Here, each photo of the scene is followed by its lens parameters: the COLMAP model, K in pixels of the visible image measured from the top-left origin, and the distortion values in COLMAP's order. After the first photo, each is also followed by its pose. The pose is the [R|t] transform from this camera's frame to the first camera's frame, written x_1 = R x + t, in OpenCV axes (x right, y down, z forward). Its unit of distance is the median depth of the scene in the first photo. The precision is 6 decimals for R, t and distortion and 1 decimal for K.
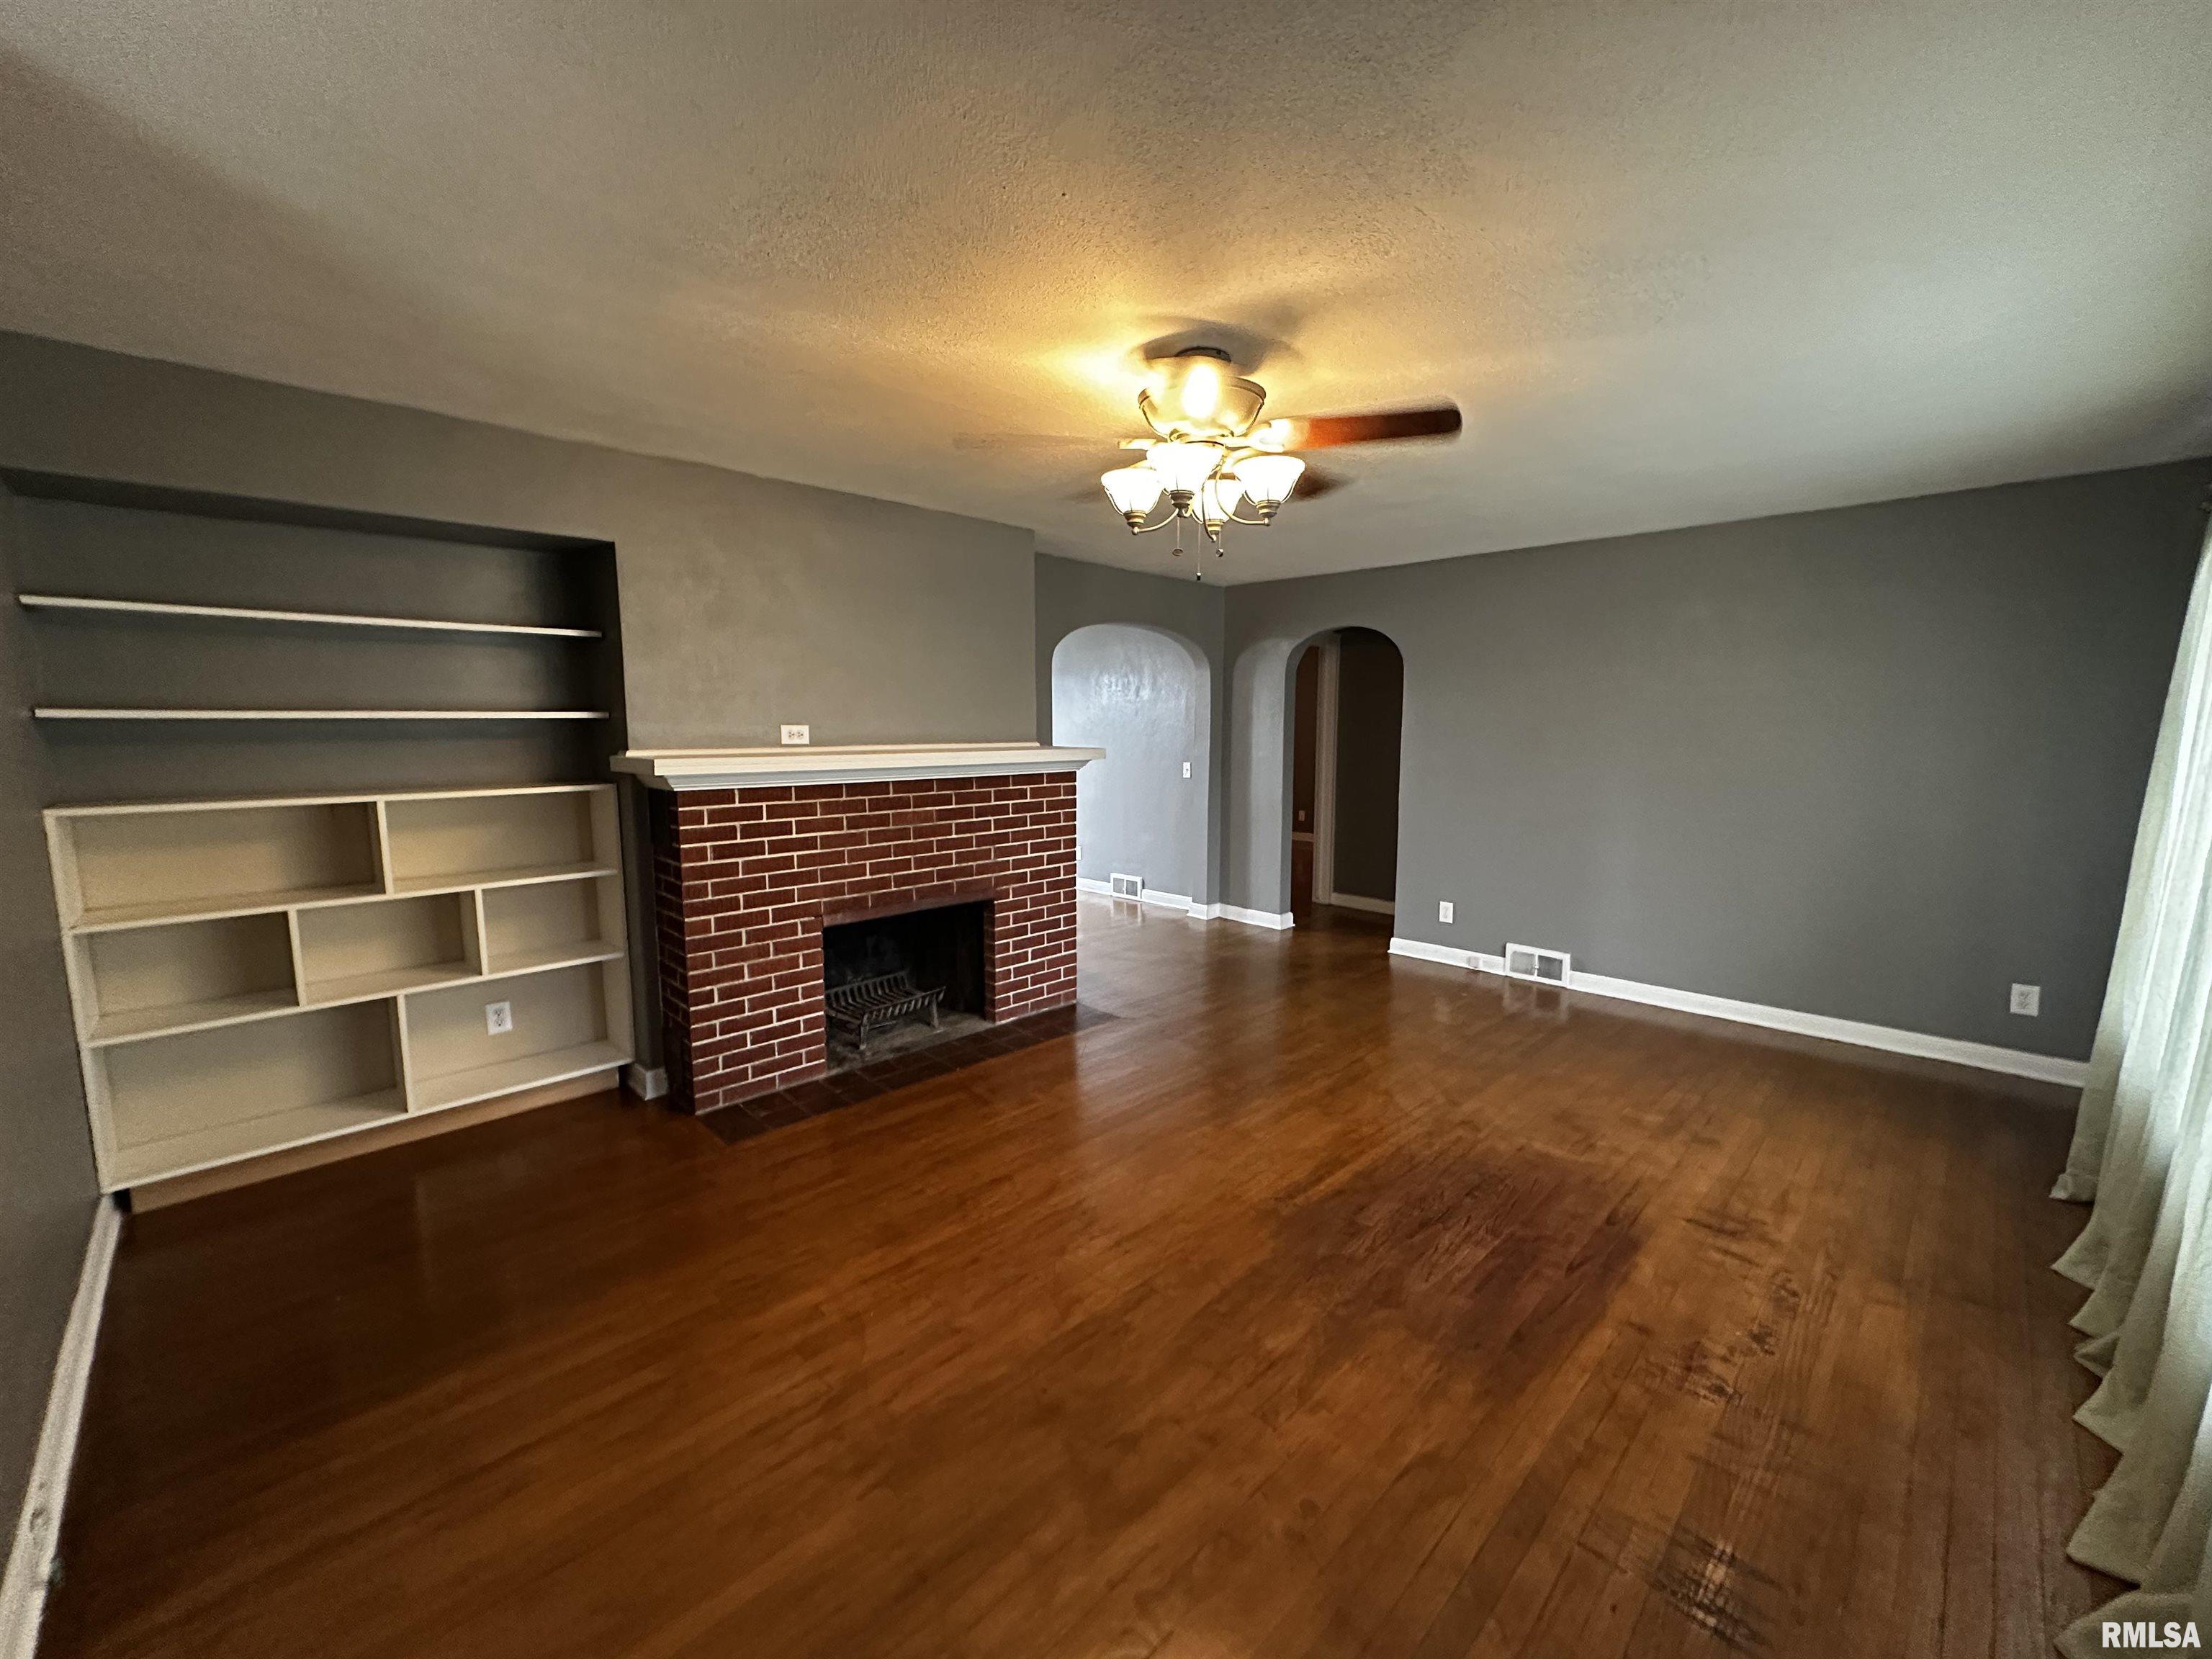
lens RADIAL K [[877.7, 0, 1106.4], [0, 877.7, 836.4], [0, 0, 1]] dist [-0.001538, 0.000143]
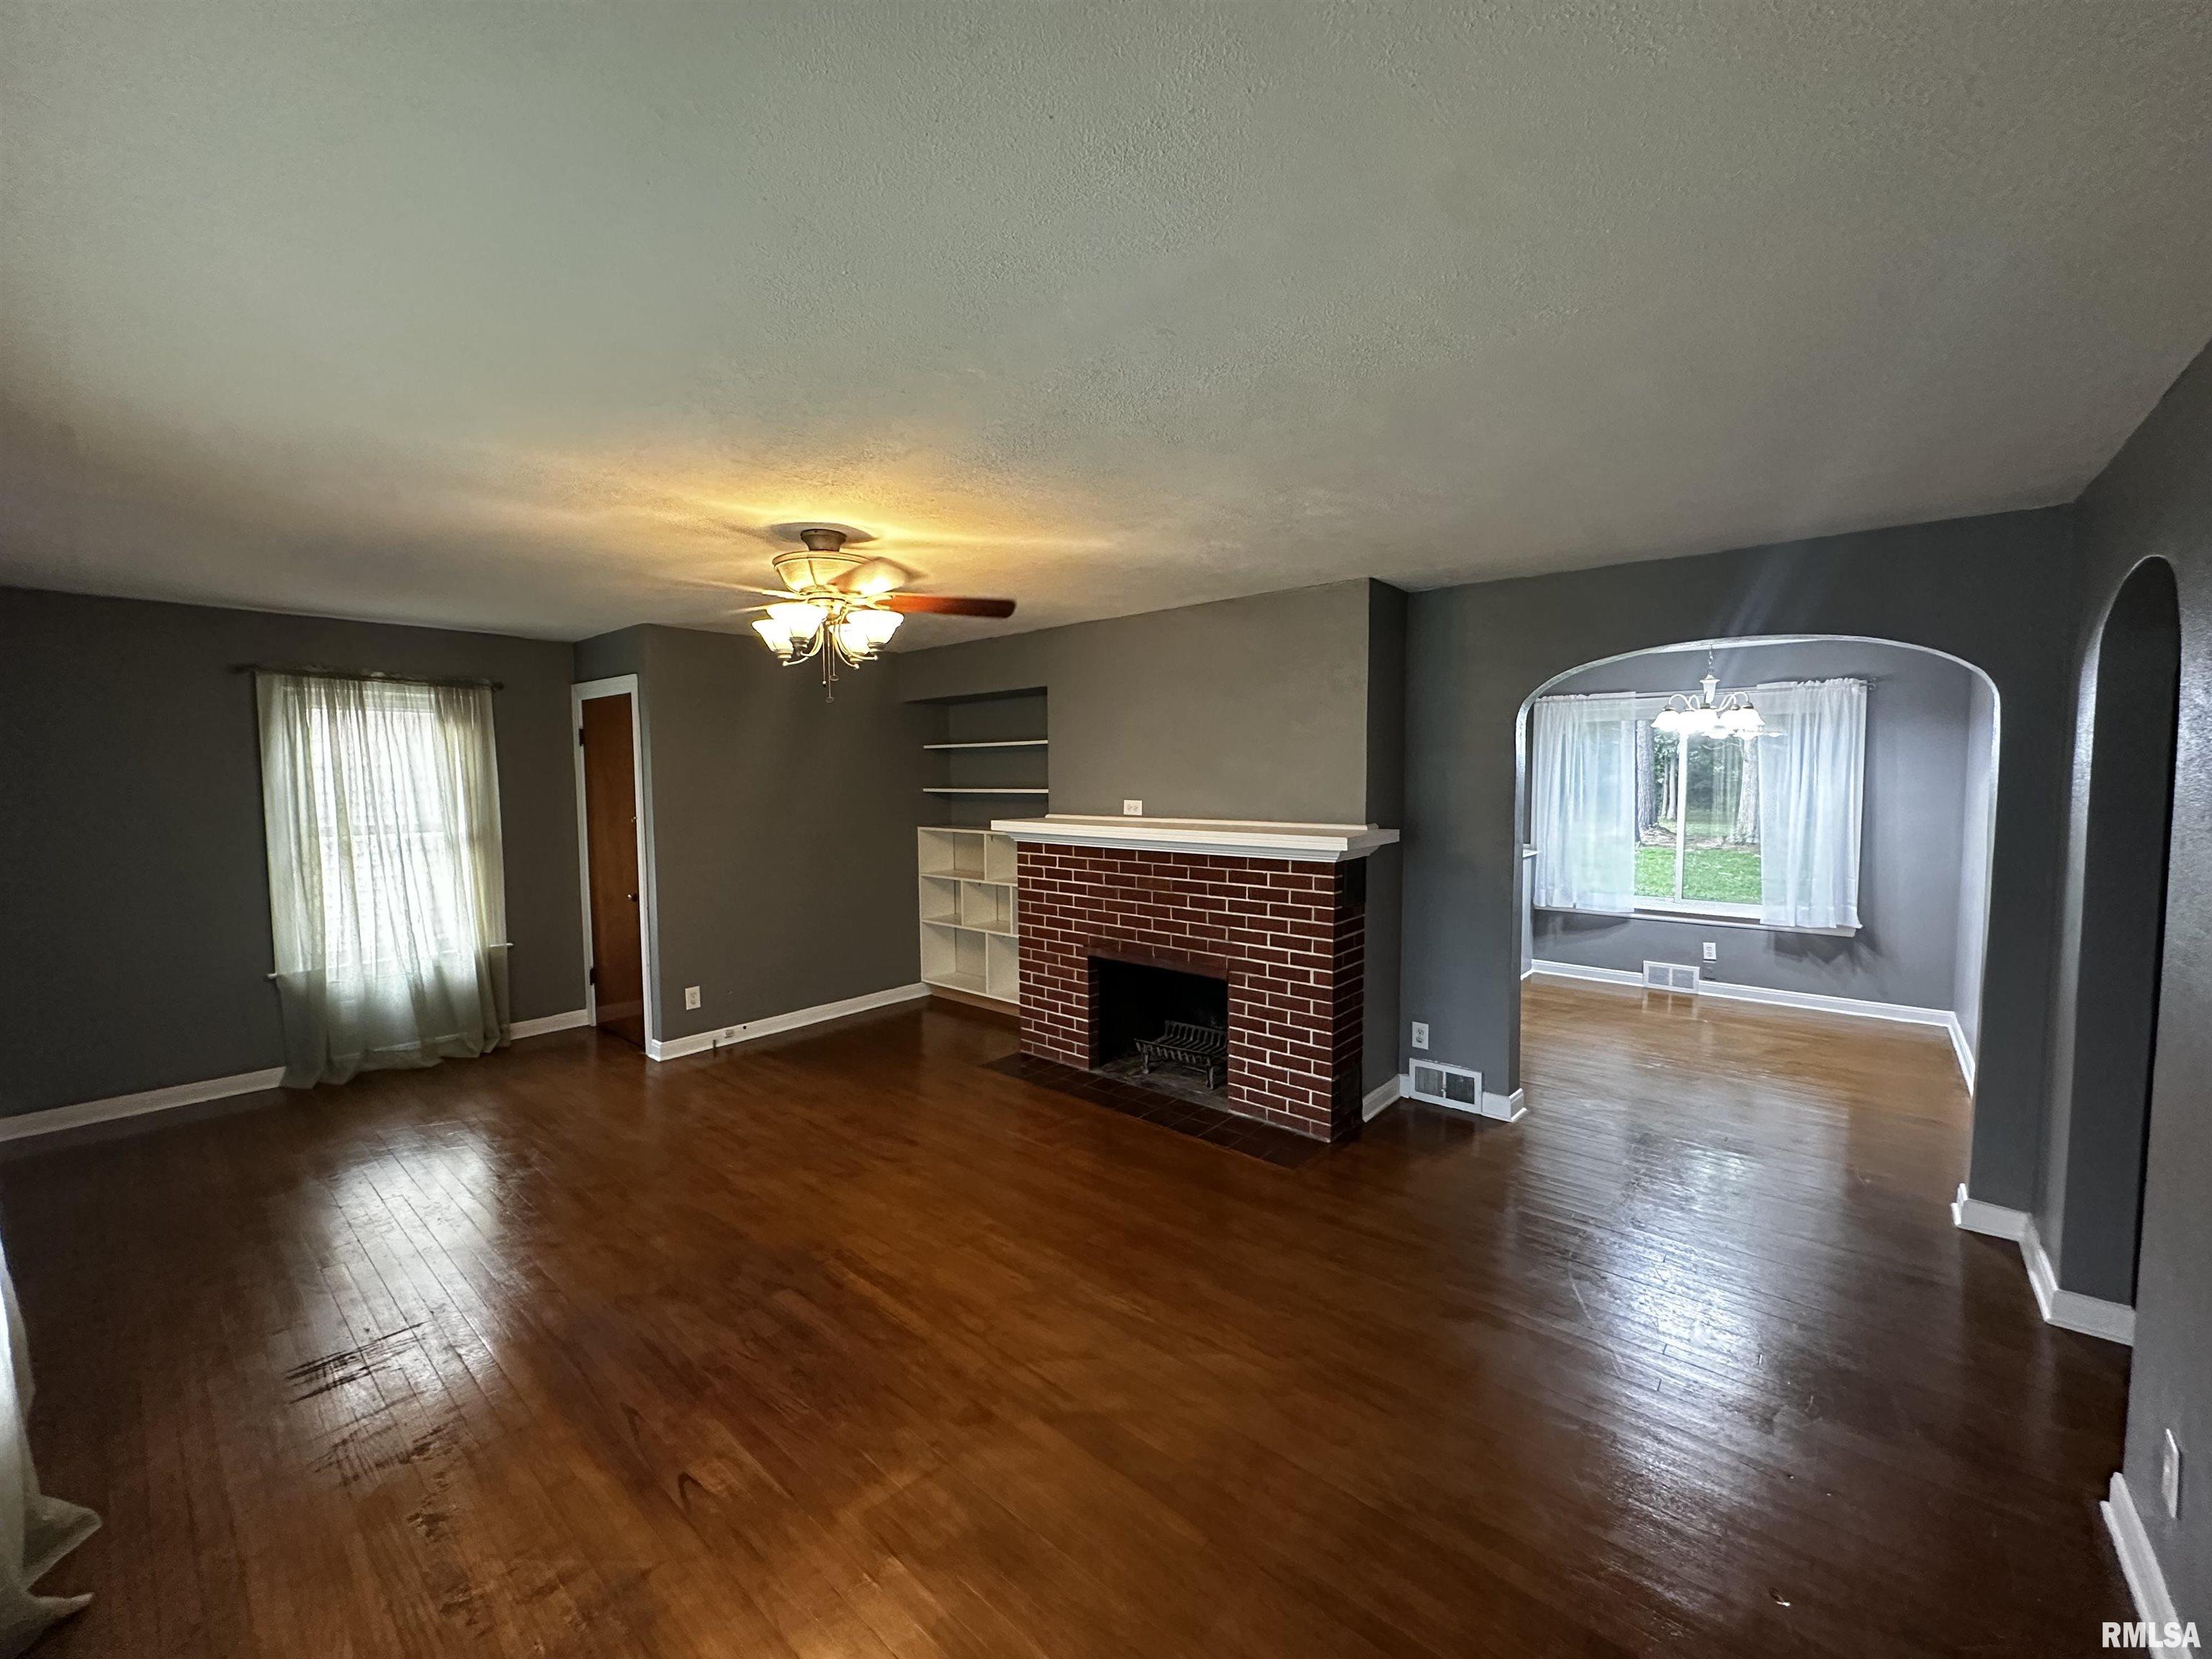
lens RADIAL K [[877.7, 0, 1106.4], [0, 877.7, 833.4], [0, 0, 1]] dist [-0.001538, 0.000143]
pose [[0.081208, 0.067157, -0.994432, 0.936212], [-0.122496, 0.990836, 0.056911, -0.149134], [0.989141, 0.117192, 0.088691, 0.864155]]
